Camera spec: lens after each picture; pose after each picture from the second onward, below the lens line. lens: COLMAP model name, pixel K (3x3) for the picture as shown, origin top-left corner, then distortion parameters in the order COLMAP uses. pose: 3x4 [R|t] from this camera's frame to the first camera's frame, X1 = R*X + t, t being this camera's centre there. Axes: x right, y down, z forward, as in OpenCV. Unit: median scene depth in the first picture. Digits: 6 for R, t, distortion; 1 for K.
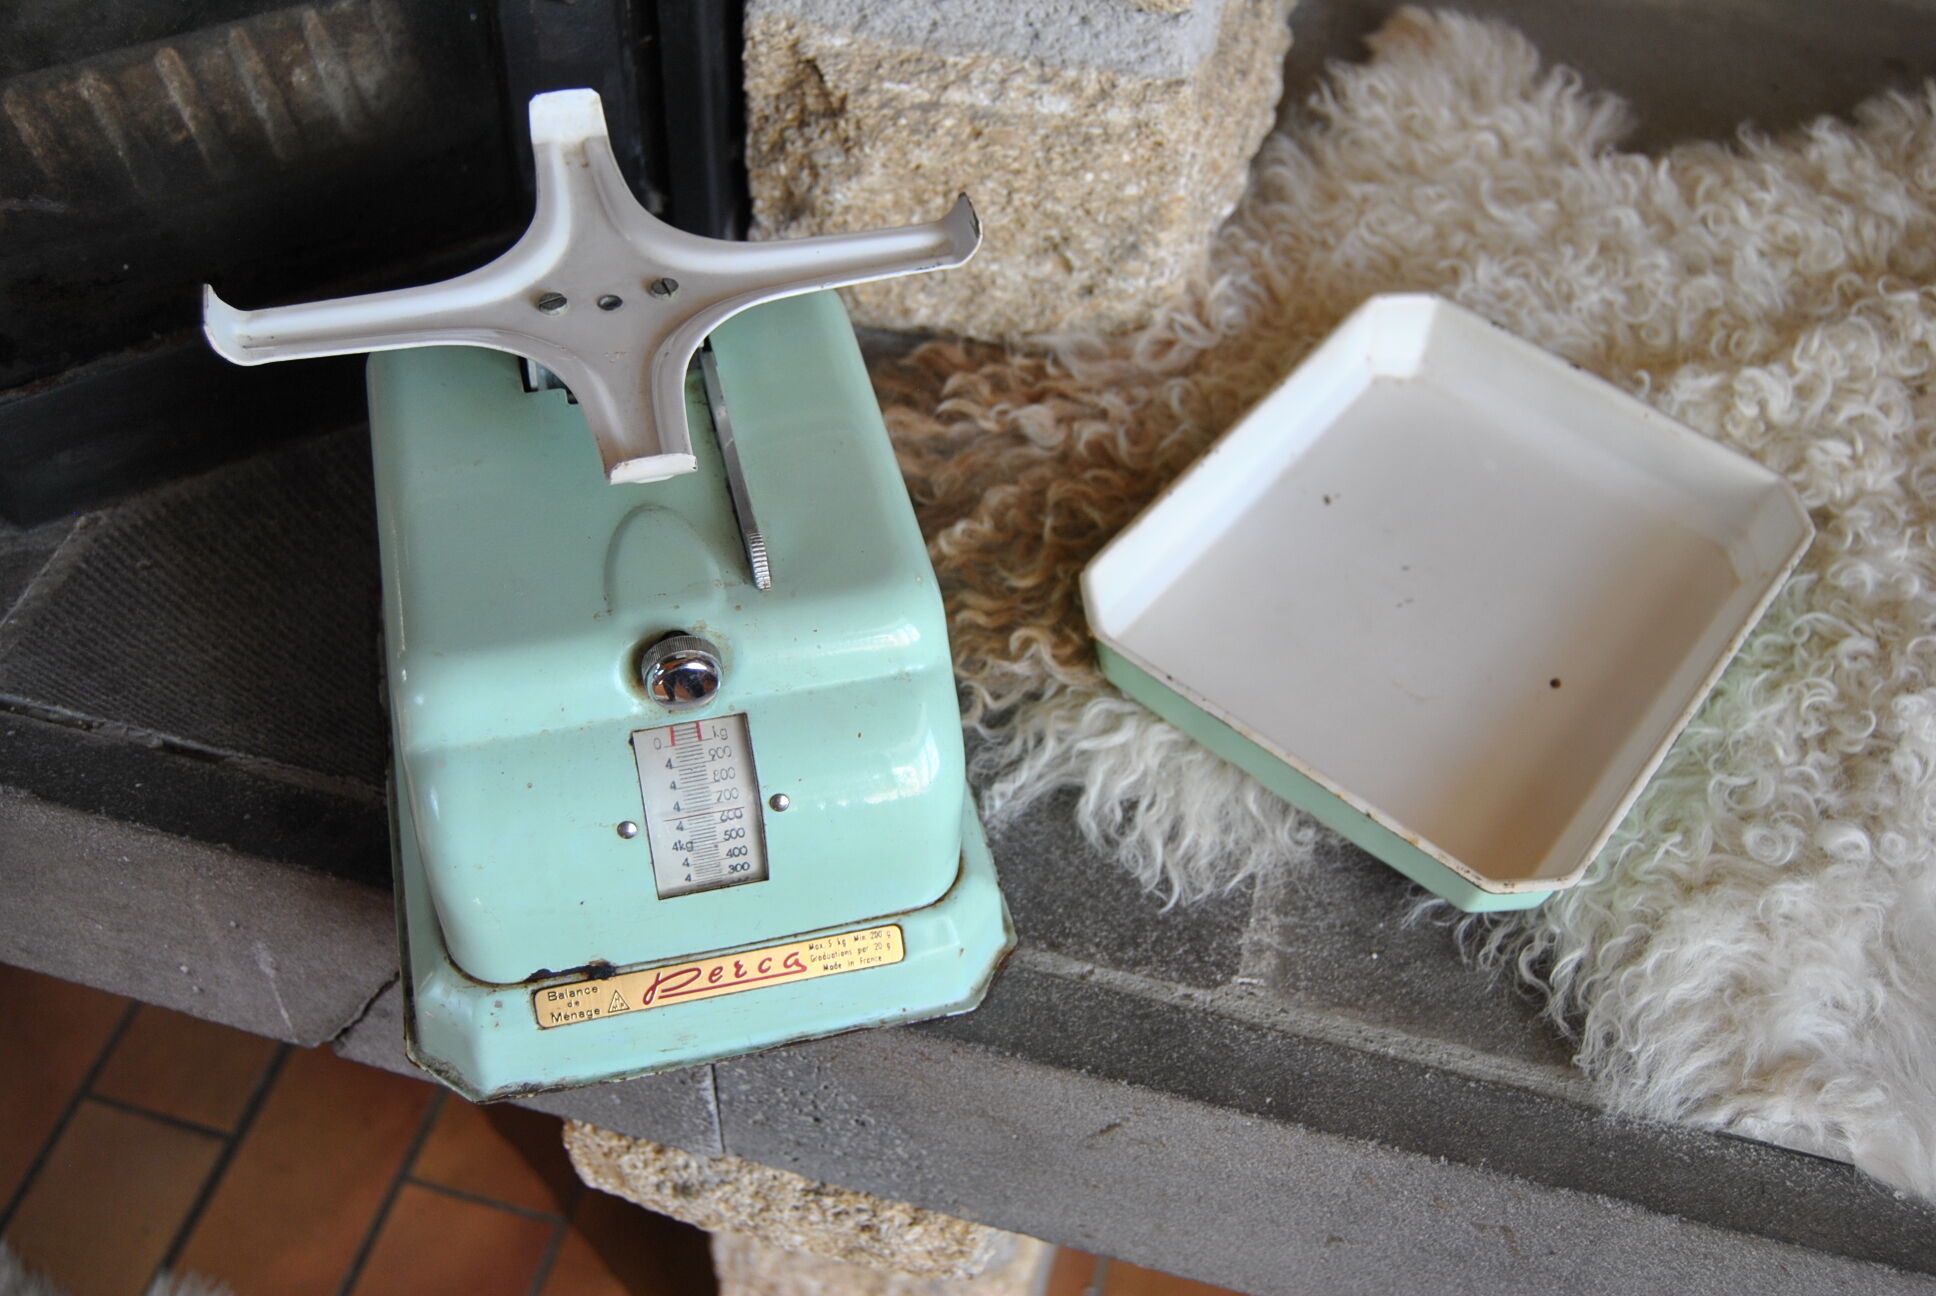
lens RADIAL K [[1920.2, 0, 968.0], [0, 1920.2, 648.0], [0, 0, 1]] dist [-0.072682, 0.013611]
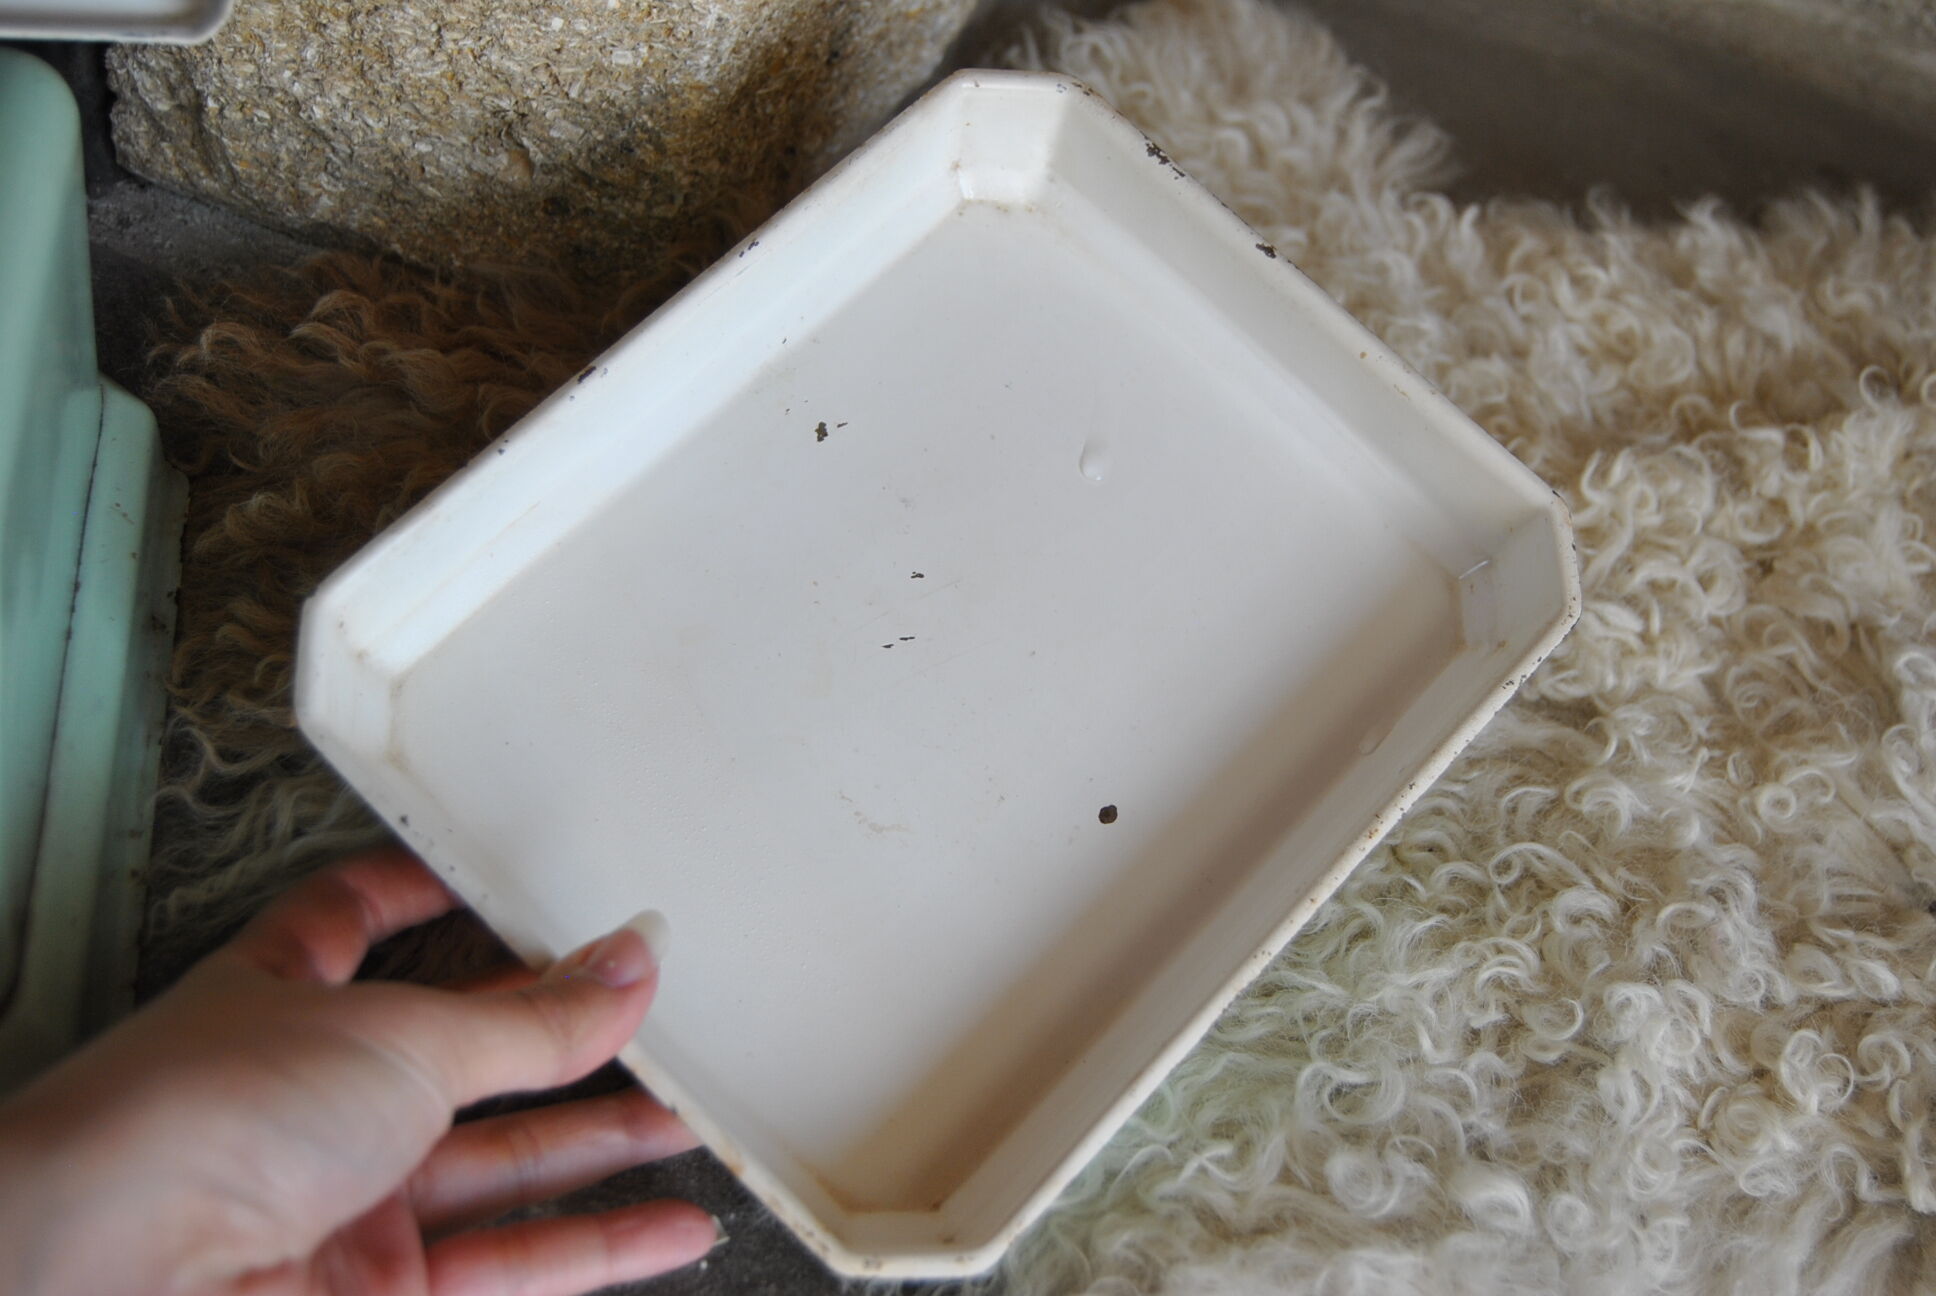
lens RADIAL K [[2222.6, 0, 968.0], [0, 2222.6, 648.0], [0, 0, 1]] dist [-0.063075, 0.002269]
pose [[0.984917, 0.165032, 0.051985, 0.210225], [-0.159568, 0.982518, -0.095901, 0.020070], [-0.066903, 0.086159, 0.994032, 0.253799]]
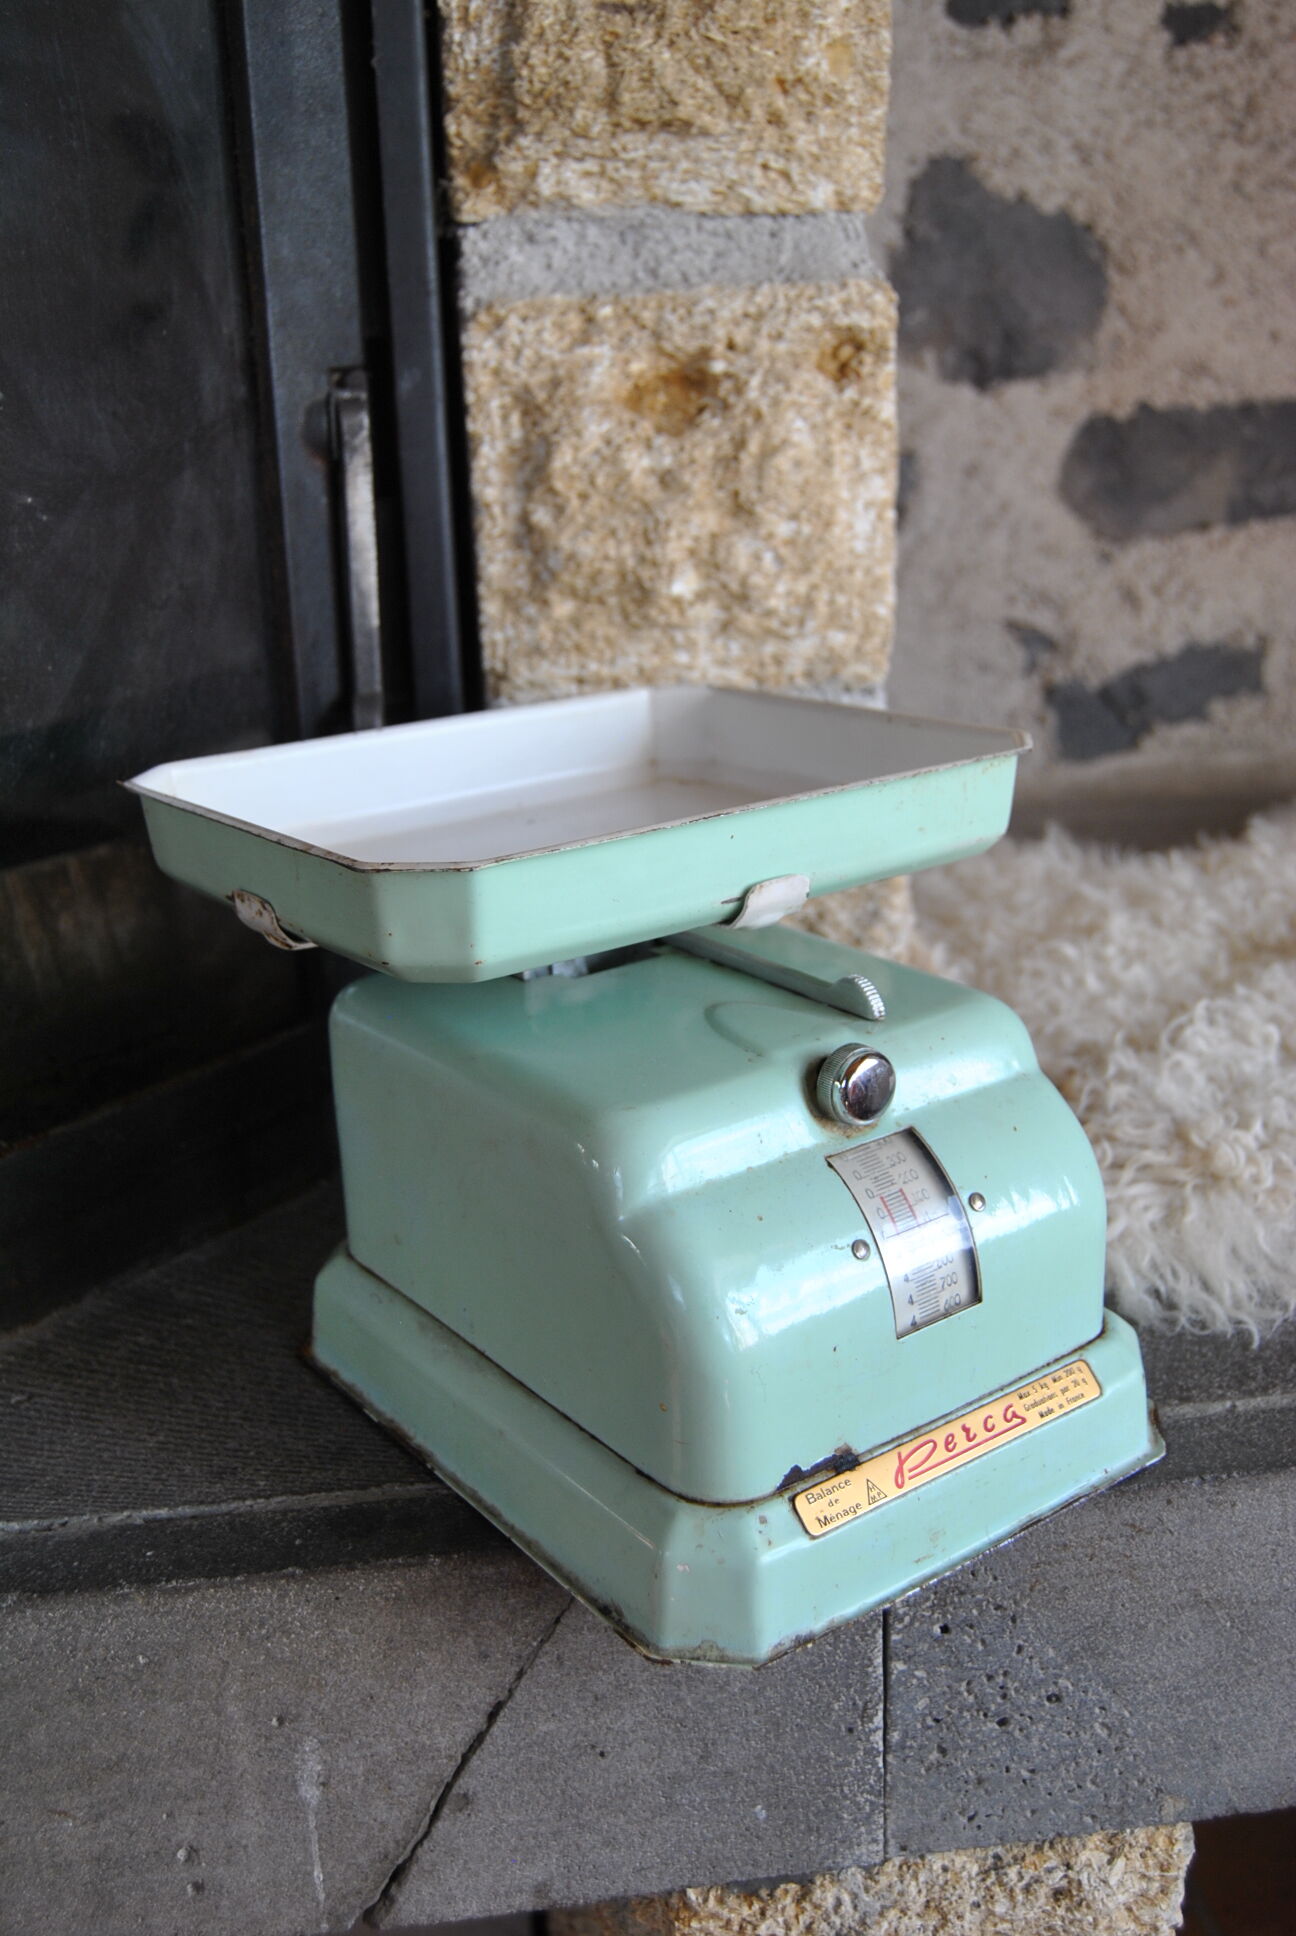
lens RADIAL K [[1920.2, 0, 629.1], [0, 1920.2, 976.7], [0, 0, 1]] dist [-0.072682, 0.013611]
pose [[0.926318, -0.194670, 0.322550, -0.441731], [0.329910, 0.832560, -0.444976, 0.287077], [-0.181918, 0.518601, 0.835439, 0.132884]]
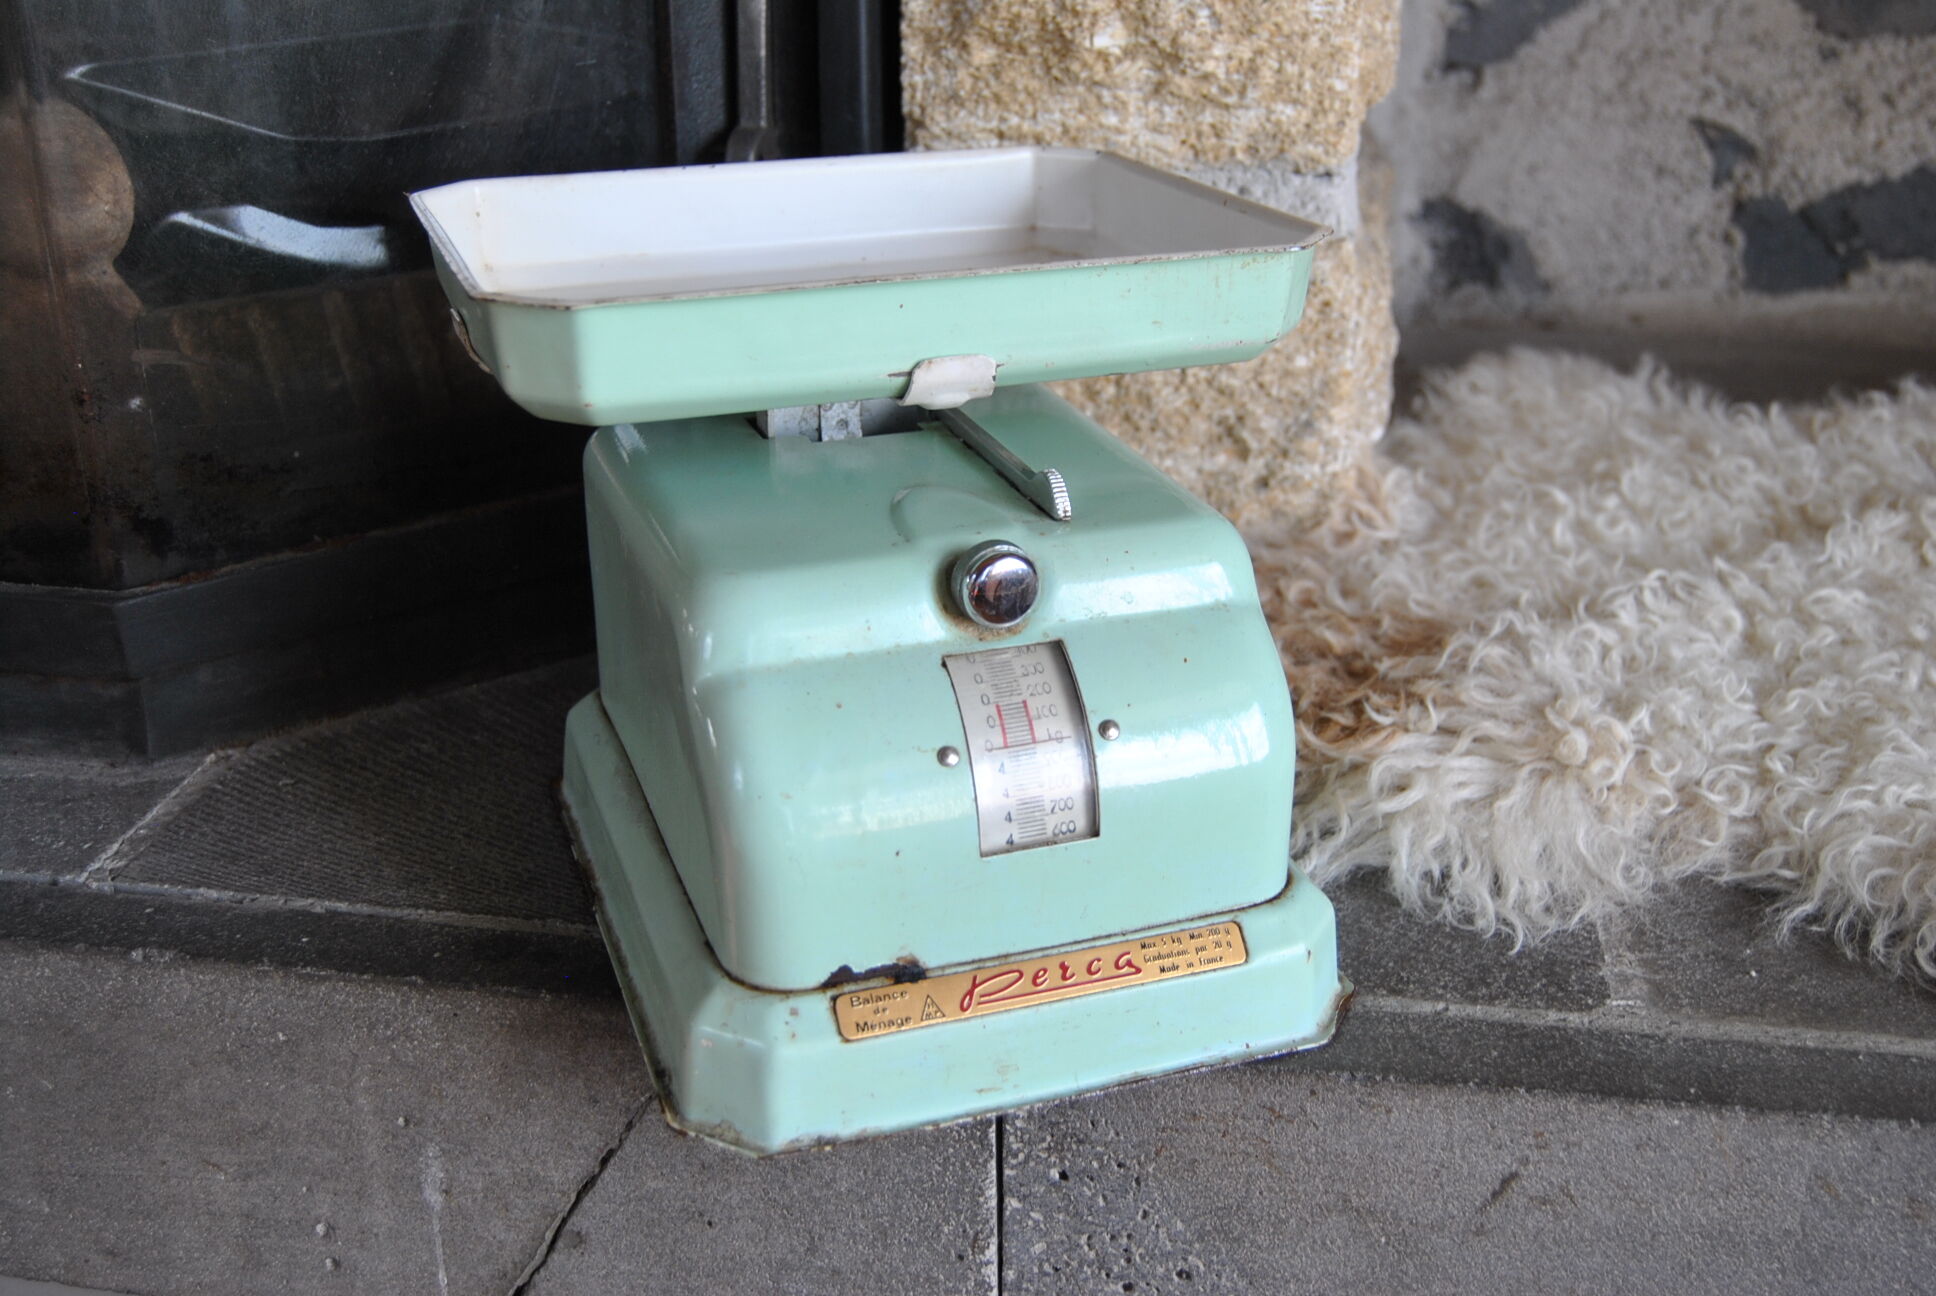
lens RADIAL K [[2070.7, 0, 976.6], [0, 2070.7, 646.9], [0, 0, 1]] dist [-0.069752, 0.011671]
pose [[0.994970, -0.078447, 0.062303, -0.174118], [0.097503, 0.901094, -0.422521, 0.359281], [-0.022996, 0.426470, 0.904209, 0.089354]]
